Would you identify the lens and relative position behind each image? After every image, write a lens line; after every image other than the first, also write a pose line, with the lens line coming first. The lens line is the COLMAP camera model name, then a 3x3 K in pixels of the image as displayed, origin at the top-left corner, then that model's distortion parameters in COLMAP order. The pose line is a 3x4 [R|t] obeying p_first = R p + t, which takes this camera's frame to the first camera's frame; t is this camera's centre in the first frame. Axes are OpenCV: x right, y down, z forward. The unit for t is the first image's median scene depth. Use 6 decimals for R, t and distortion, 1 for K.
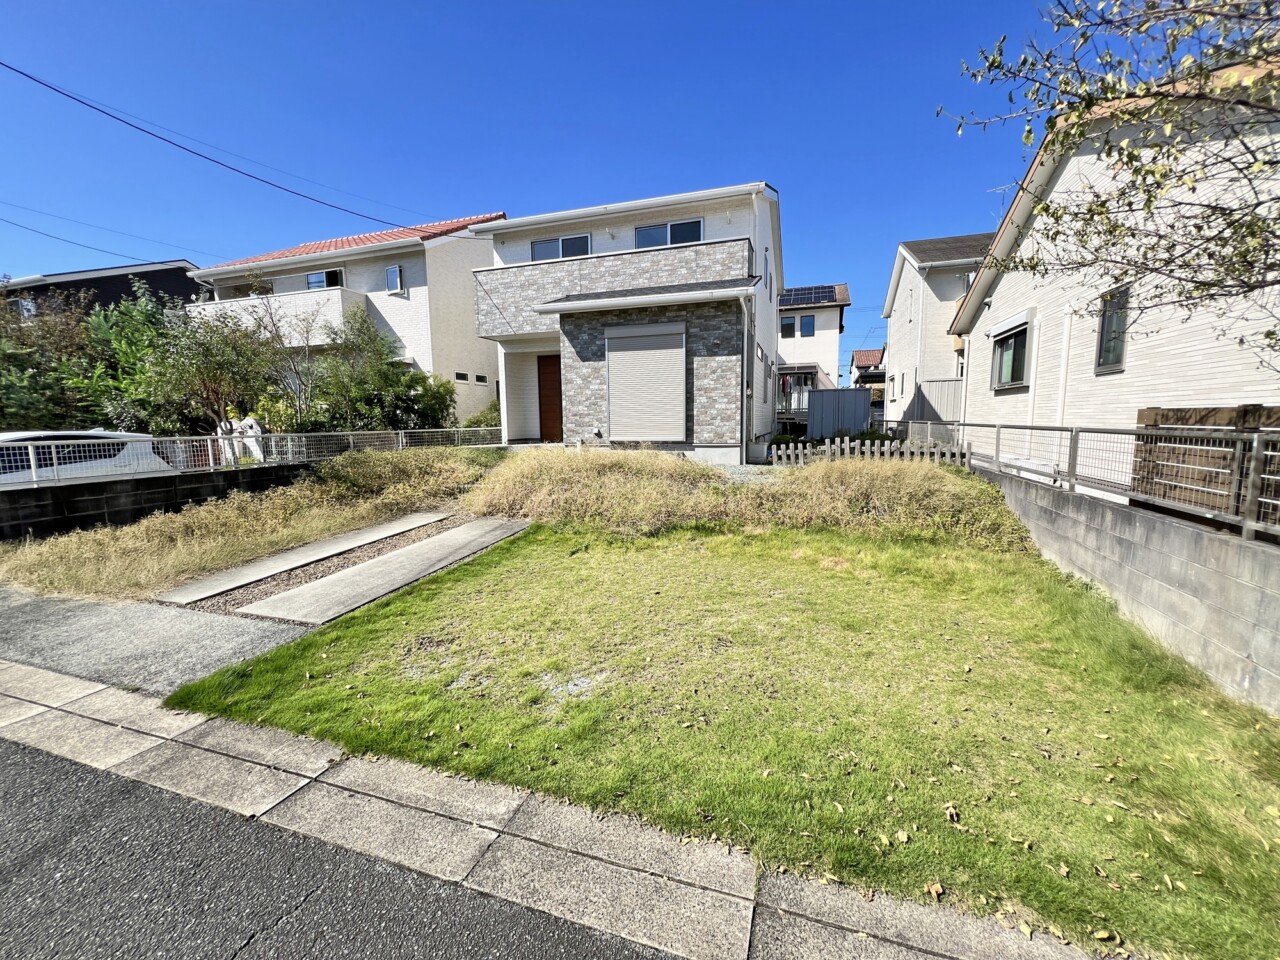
lens RADIAL K [[506.7, 0, 632.5], [0, 506.7, 479.0], [0, 0, 1]] dist [0.000585, -0.000032]
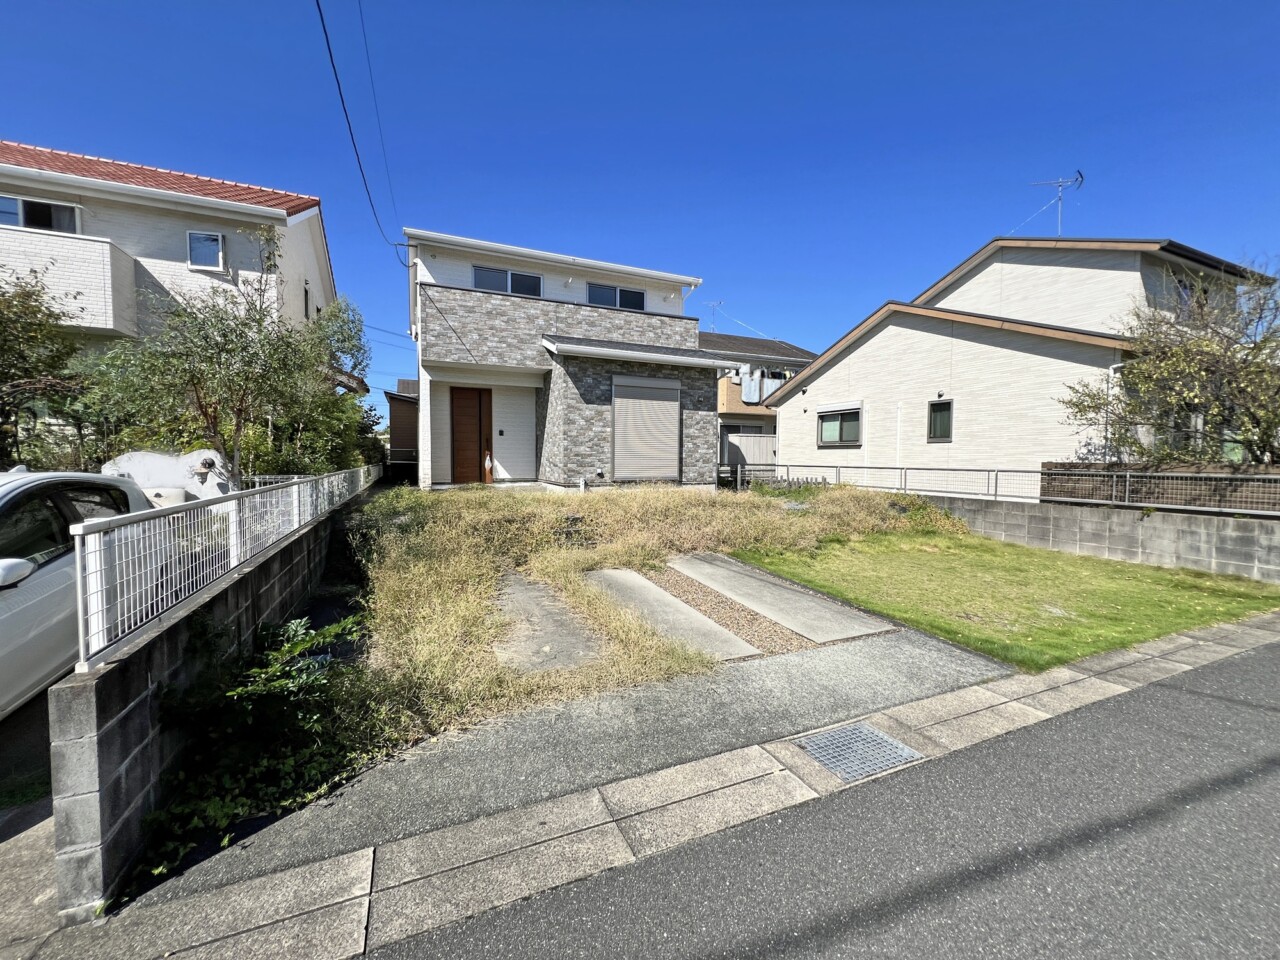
lens RADIAL K [[506.7, 0, 640.2], [0, 506.7, 481.3], [0, 0, 1]] dist [0.000585, -0.000032]
pose [[0.743503, -0.013842, 0.668589, -0.749975], [0.062360, 0.996864, -0.048710, -0.019231], [-0.665819, 0.077909, 0.742035, 0.188118]]
